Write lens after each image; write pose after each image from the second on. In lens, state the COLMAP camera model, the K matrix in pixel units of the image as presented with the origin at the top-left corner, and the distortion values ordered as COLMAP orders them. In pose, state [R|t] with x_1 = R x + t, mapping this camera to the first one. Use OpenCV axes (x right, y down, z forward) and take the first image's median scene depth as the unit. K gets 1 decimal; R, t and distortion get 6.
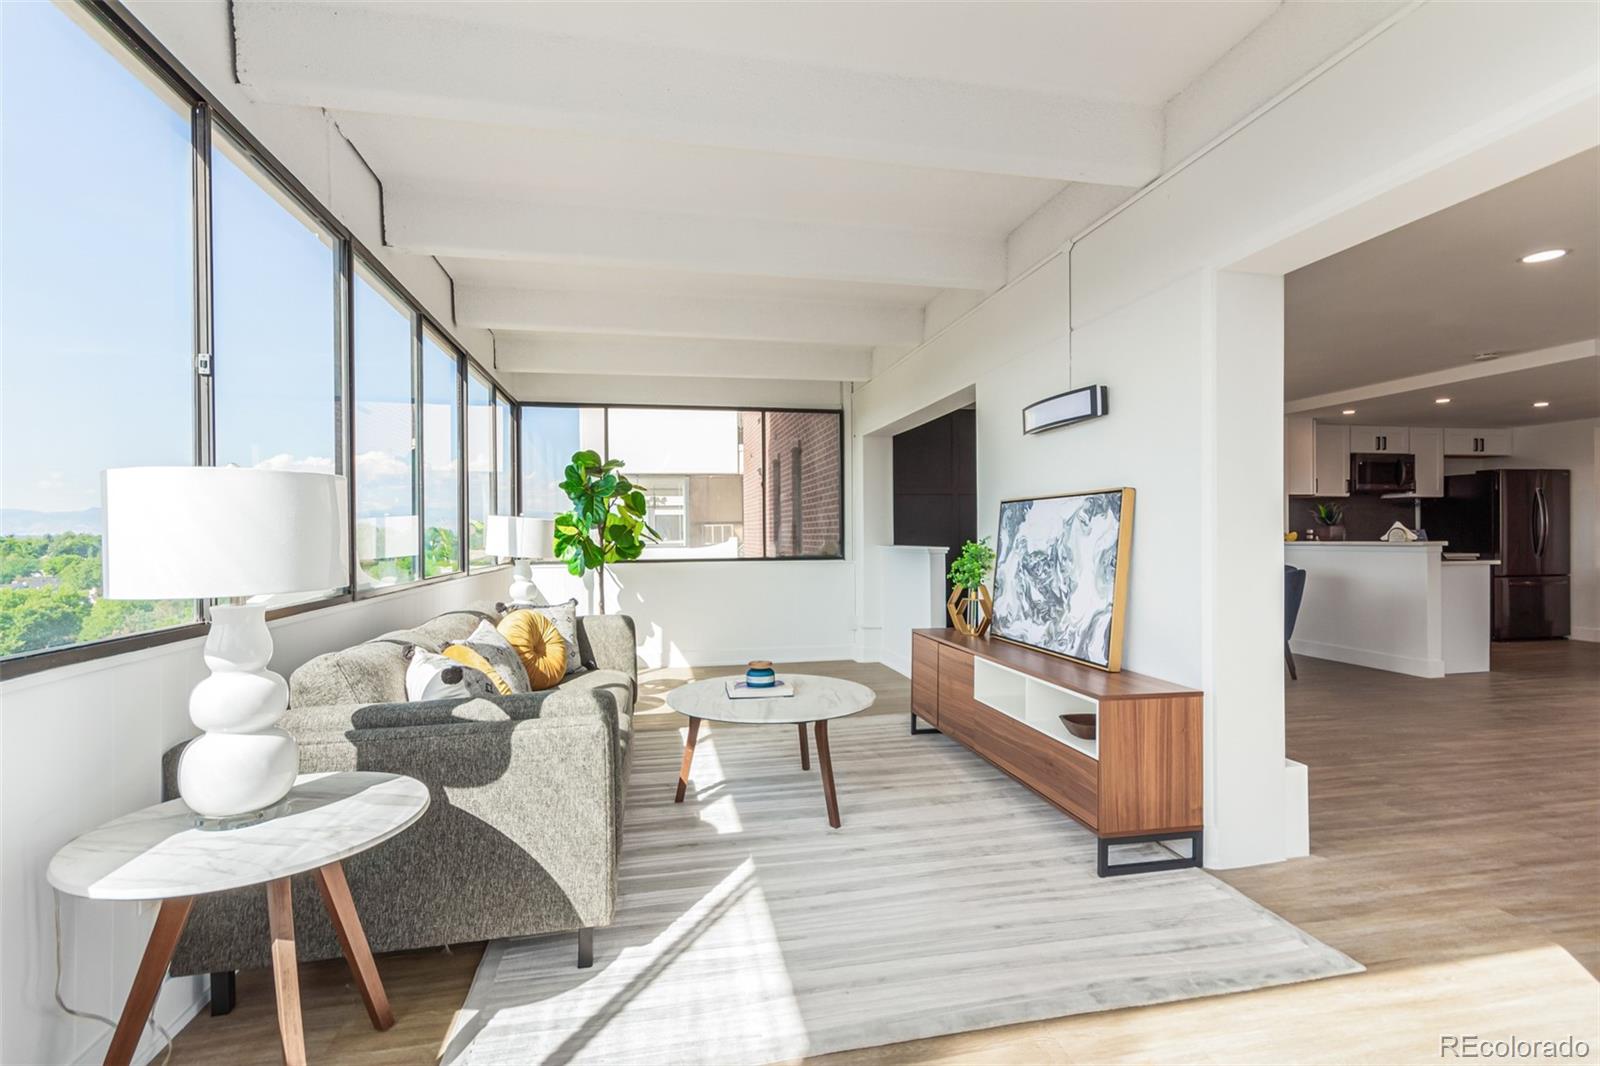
lens RADIAL K [[749.7, 0, 801.3], [0, 749.7, 536.1], [0, 0, 1]] dist [0.000719, 0.000215]
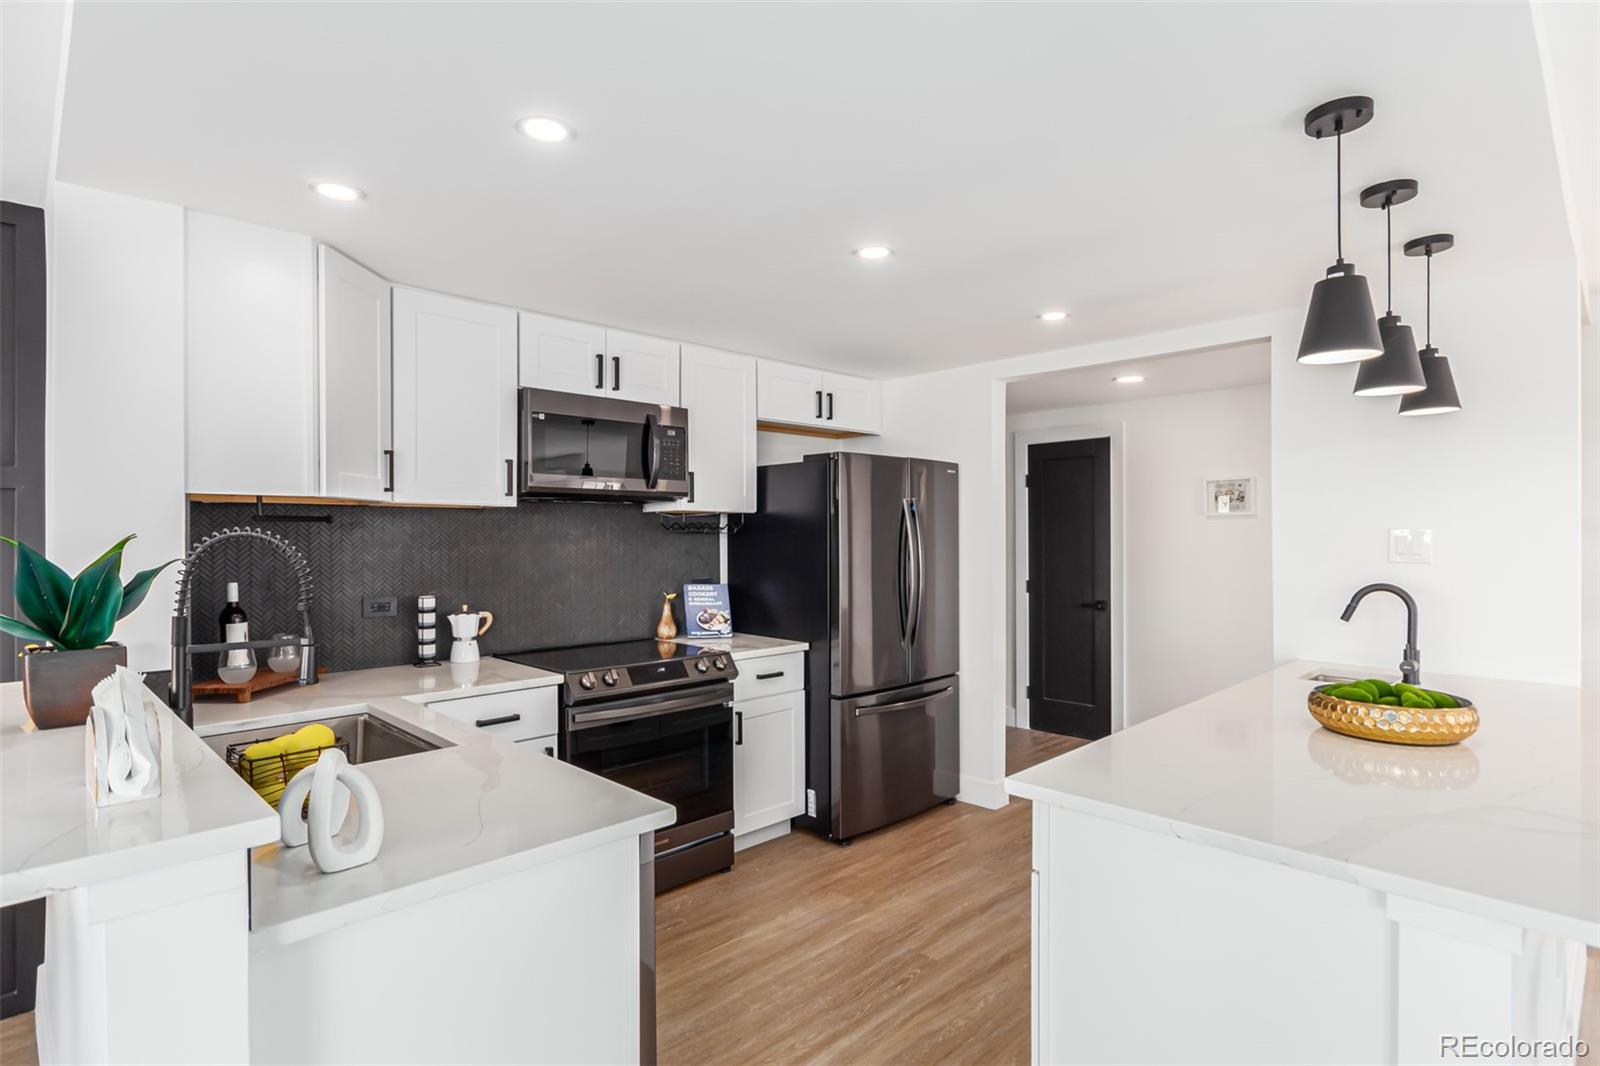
lens RADIAL K [[811.9, 0, 797.8], [0, 811.9, 536.5], [0, 0, 1]] dist [0.000393, 0.000086]
pose [[0.843160, 0.002857, 0.537655, 0.629759], [0.002453, 0.999955, -0.009161, -0.034020], [-0.537657, 0.009043, 0.843115, 0.590712]]
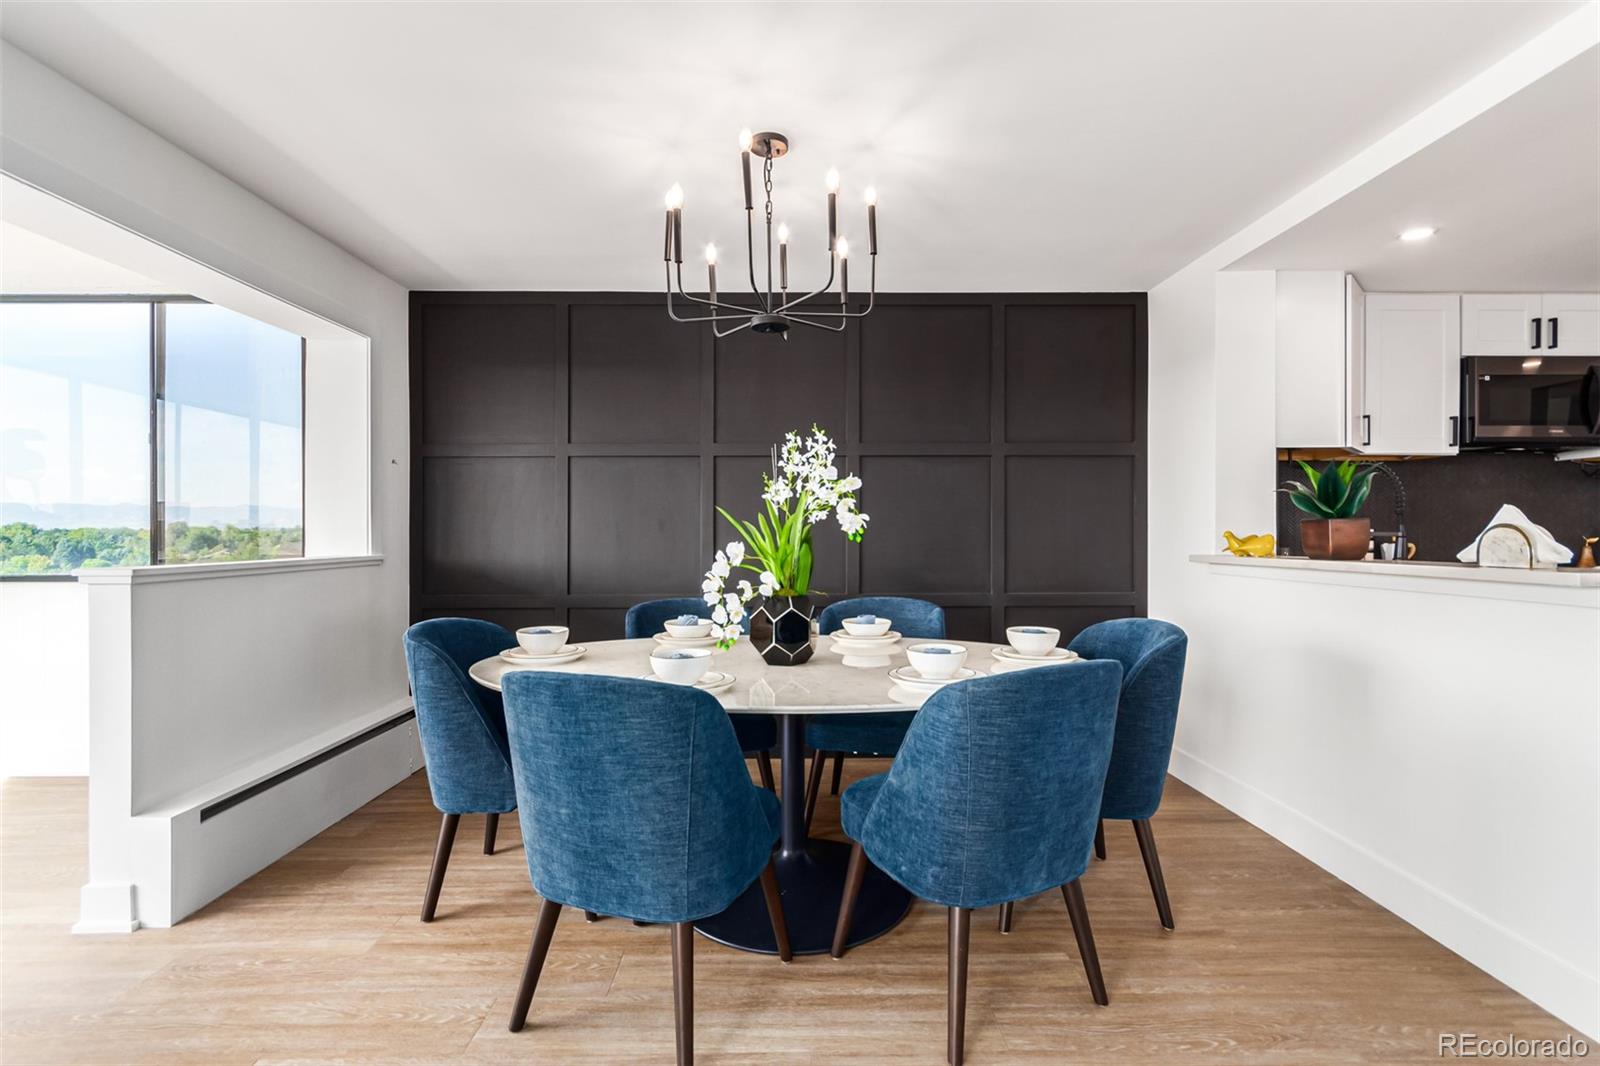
lens RADIAL K [[749.7, 0, 795.7], [0, 749.7, 525.1], [0, 0, 1]] dist [0.000719, 0.000215]
pose [[0.979120, 0.004642, -0.203232, 0.433178], [-0.006514, 0.999942, -0.008540, -0.004532], [0.203180, 0.009686, 0.979093, 0.481155]]
